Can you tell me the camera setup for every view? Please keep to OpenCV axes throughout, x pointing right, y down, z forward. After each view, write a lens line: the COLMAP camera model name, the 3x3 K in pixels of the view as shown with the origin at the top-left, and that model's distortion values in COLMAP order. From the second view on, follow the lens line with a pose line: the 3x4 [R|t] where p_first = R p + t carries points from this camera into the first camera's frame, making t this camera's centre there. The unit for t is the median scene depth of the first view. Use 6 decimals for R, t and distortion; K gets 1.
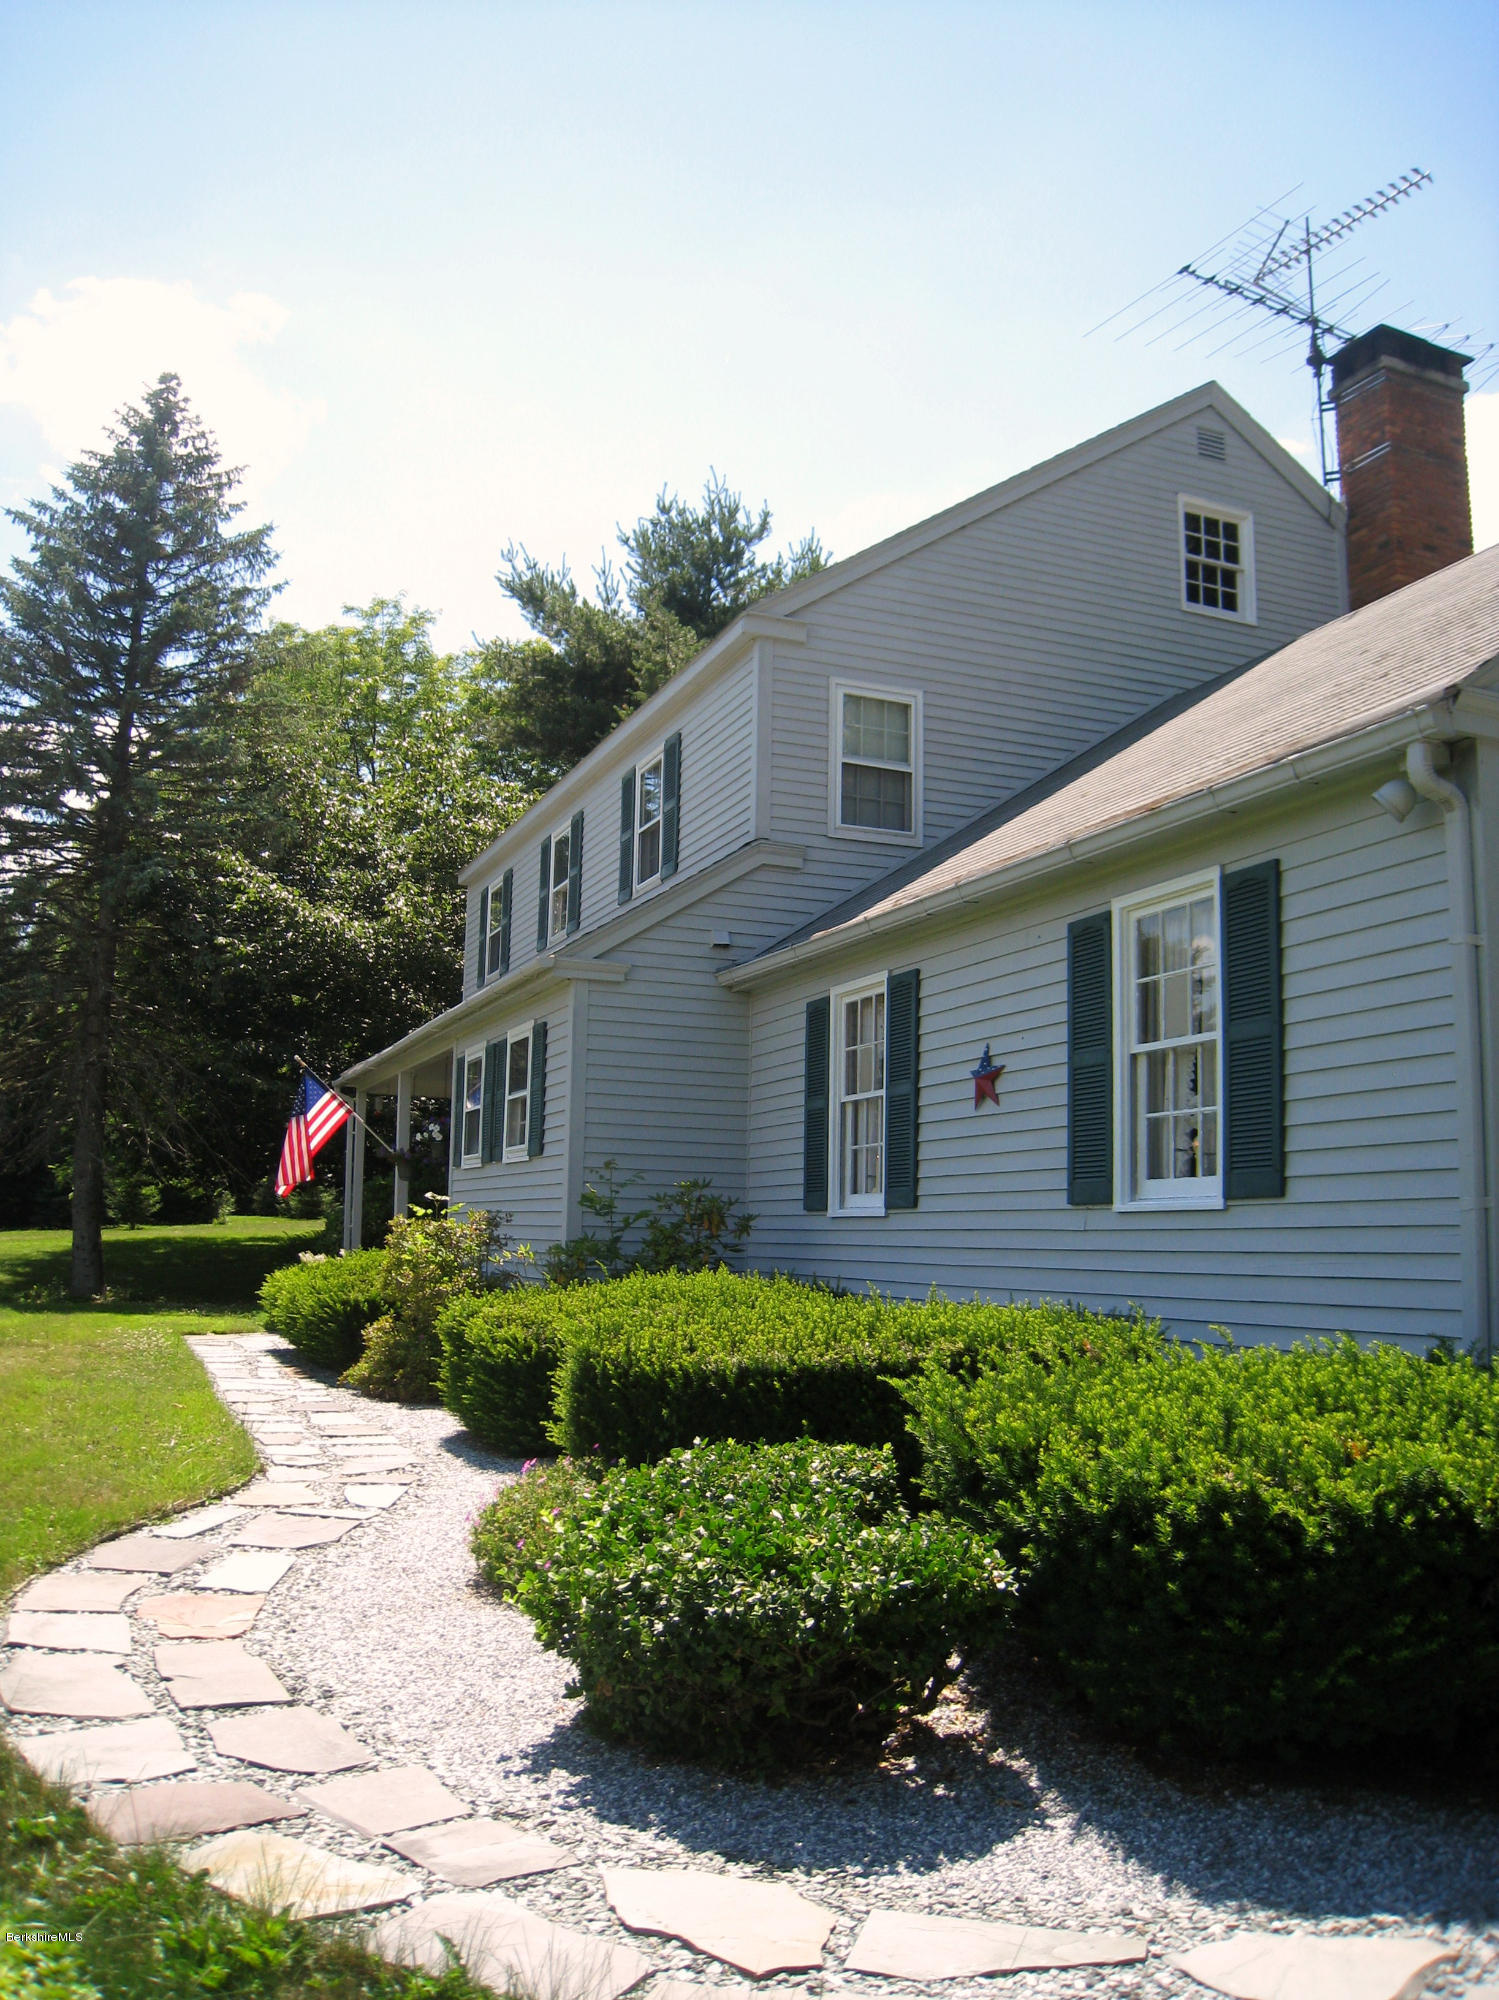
lens RADIAL K [[1610.3, 0, 711.5], [0, 1610.3, 1062.5], [0, 0, 1]] dist [-0.187965, 0.130003]
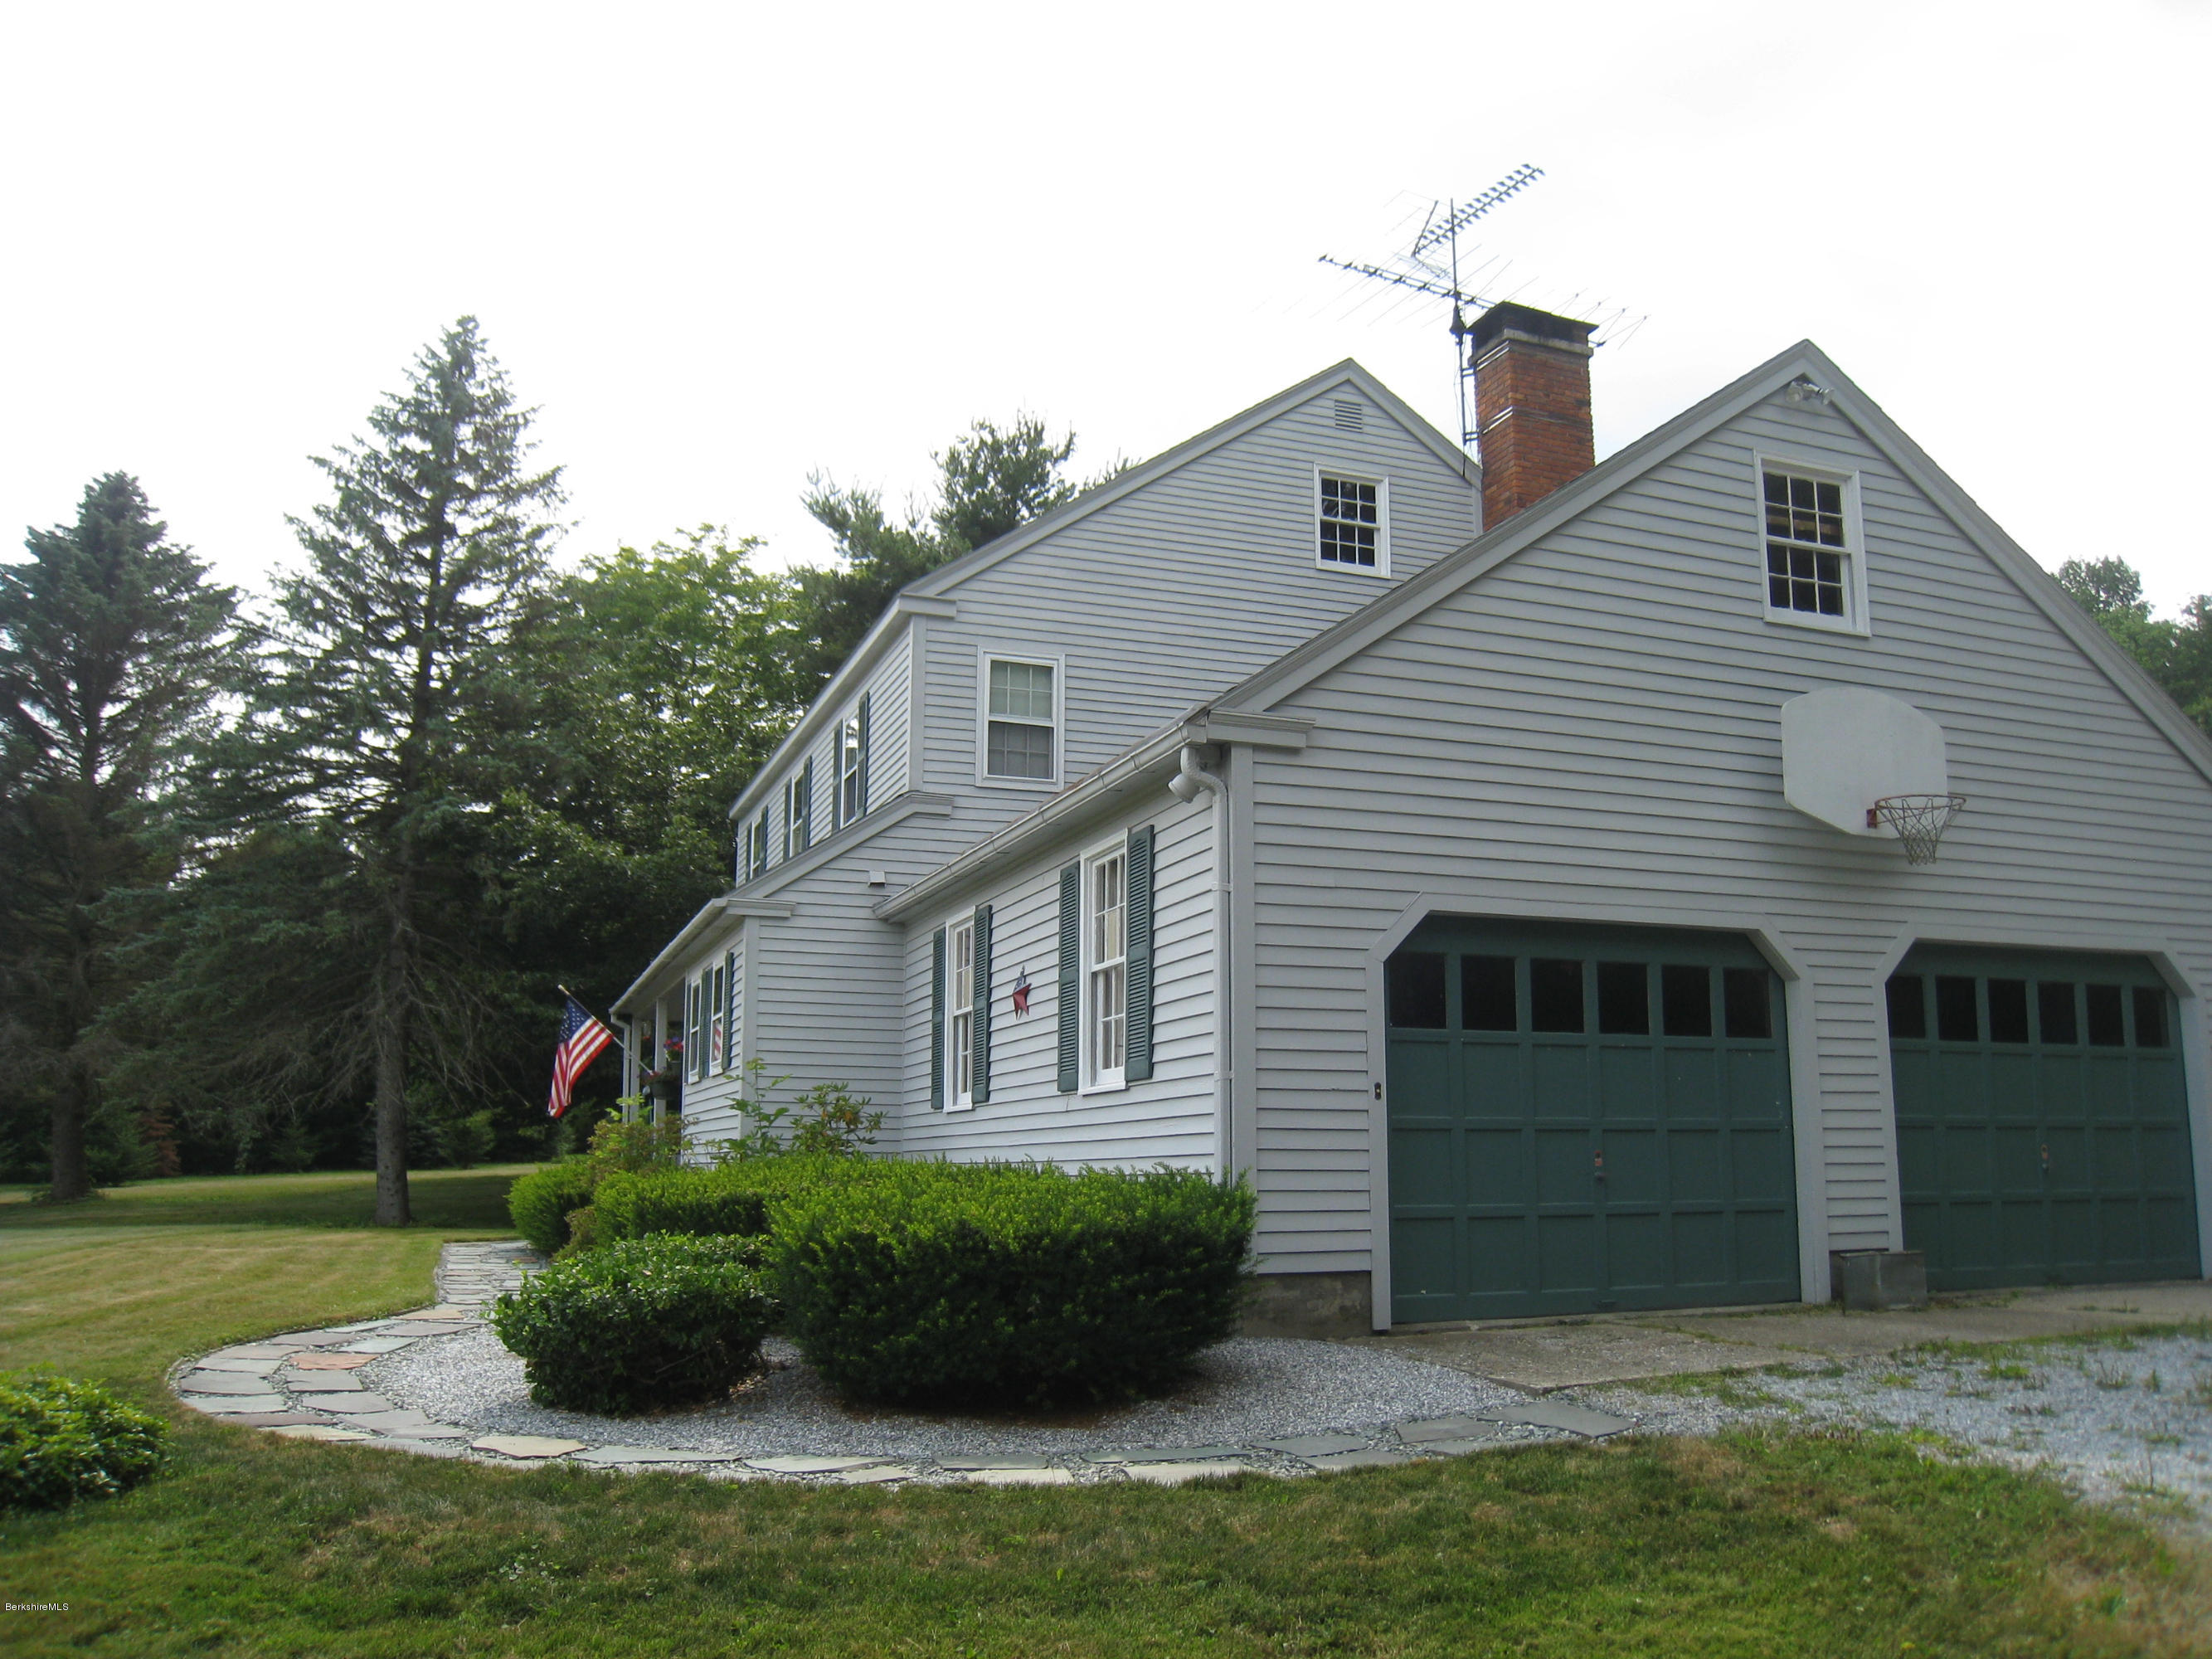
lens RADIAL K [[1781.1, 0, 1148.4], [0, 1781.1, 919.3], [0, 0, 1]] dist [-0.187965, 0.130003]
pose [[0.999755, -0.020564, 0.008151, 0.158554], [0.020842, 0.999147, -0.035647, 0.002253], [-0.007411, 0.035808, 0.999331, -0.233014]]
